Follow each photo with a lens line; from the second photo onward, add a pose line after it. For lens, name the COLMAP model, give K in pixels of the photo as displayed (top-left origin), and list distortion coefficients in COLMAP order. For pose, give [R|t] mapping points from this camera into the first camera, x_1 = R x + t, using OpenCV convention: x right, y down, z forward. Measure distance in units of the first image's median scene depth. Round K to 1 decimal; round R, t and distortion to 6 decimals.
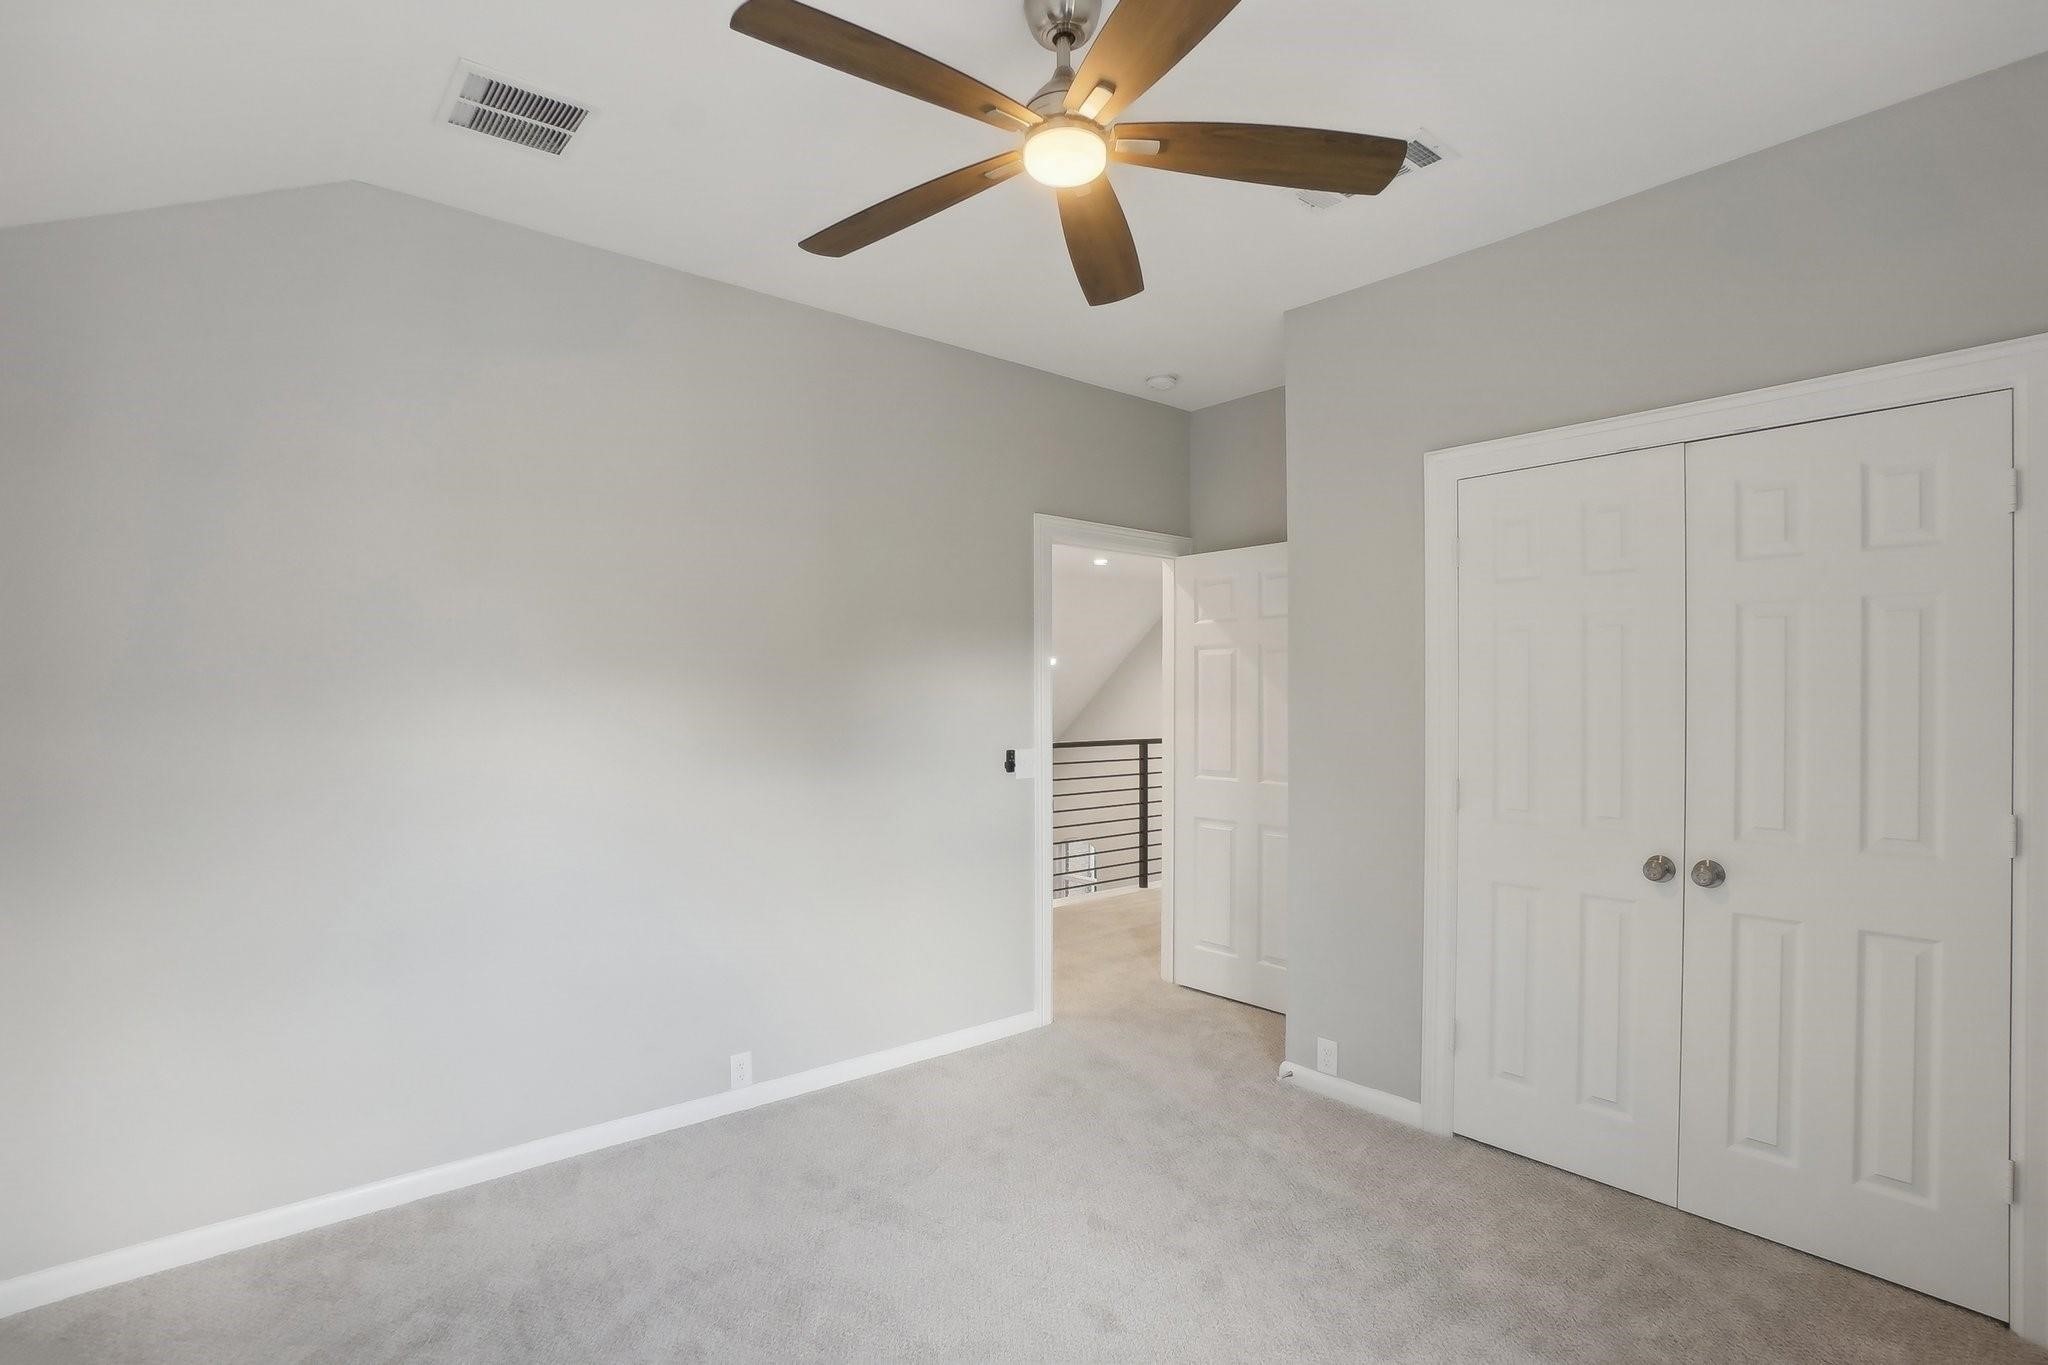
lens RADIAL K [[1022.1, 0, 1023.9], [0, 1022.1, 717.1], [0, 0, 1]] dist [0.001449, 0.000138]
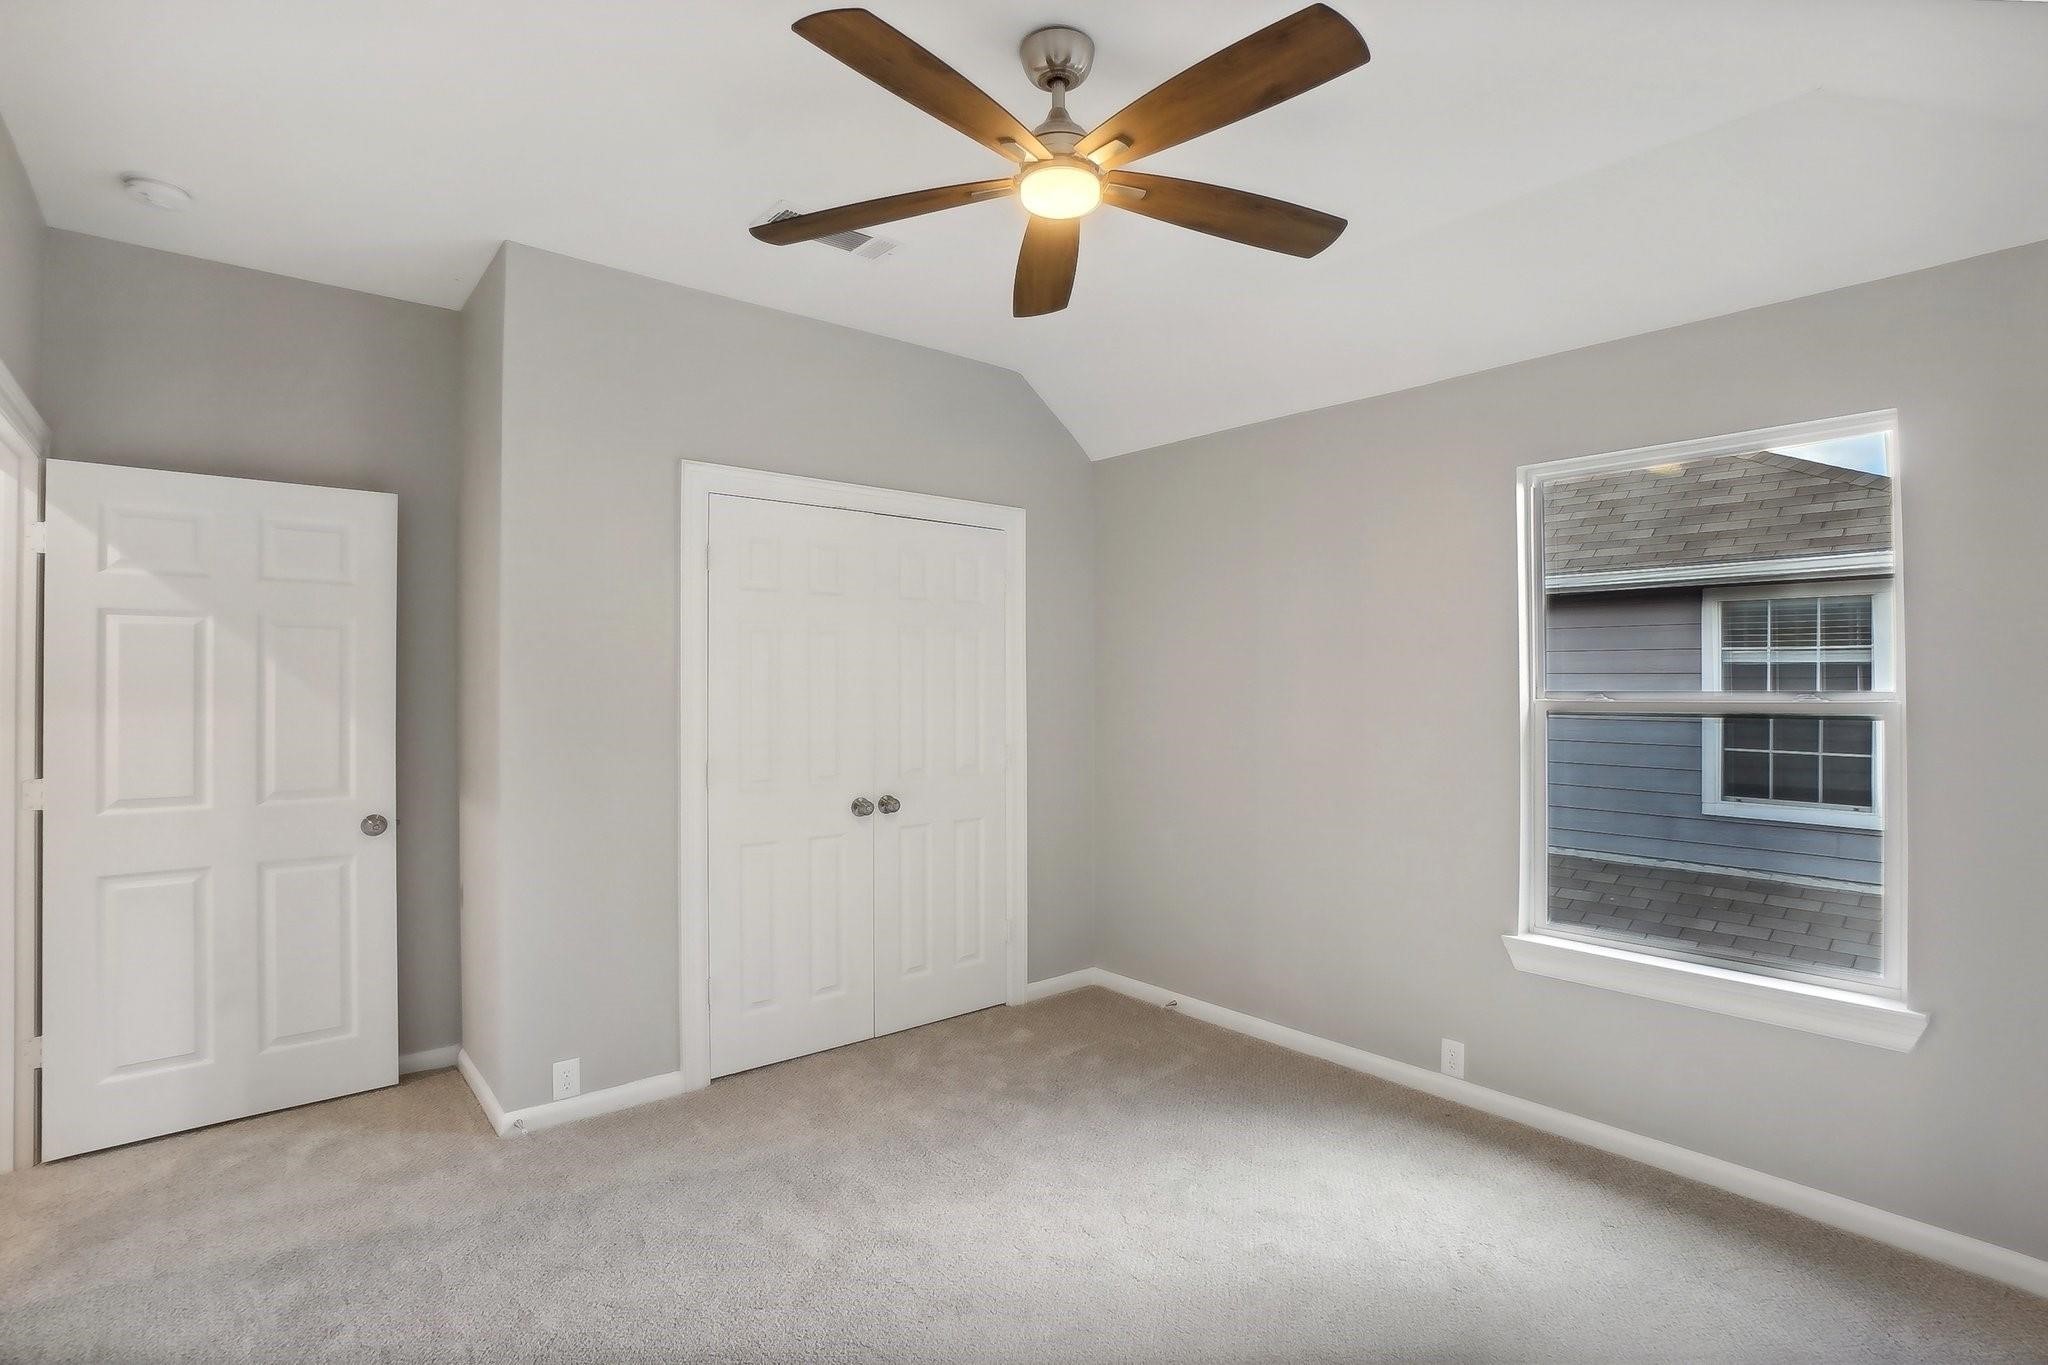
lens RADIAL K [[933.2, 0, 1024.9], [0, 933.2, 689.4], [0, 0, 1]] dist [-0.062140, 0.021583]
pose [[0.031146, -0.004419, 0.999505, -0.511650], [0.020164, 0.999789, 0.003792, -0.012559], [-0.999311, 0.020036, 0.031229, 0.562739]]
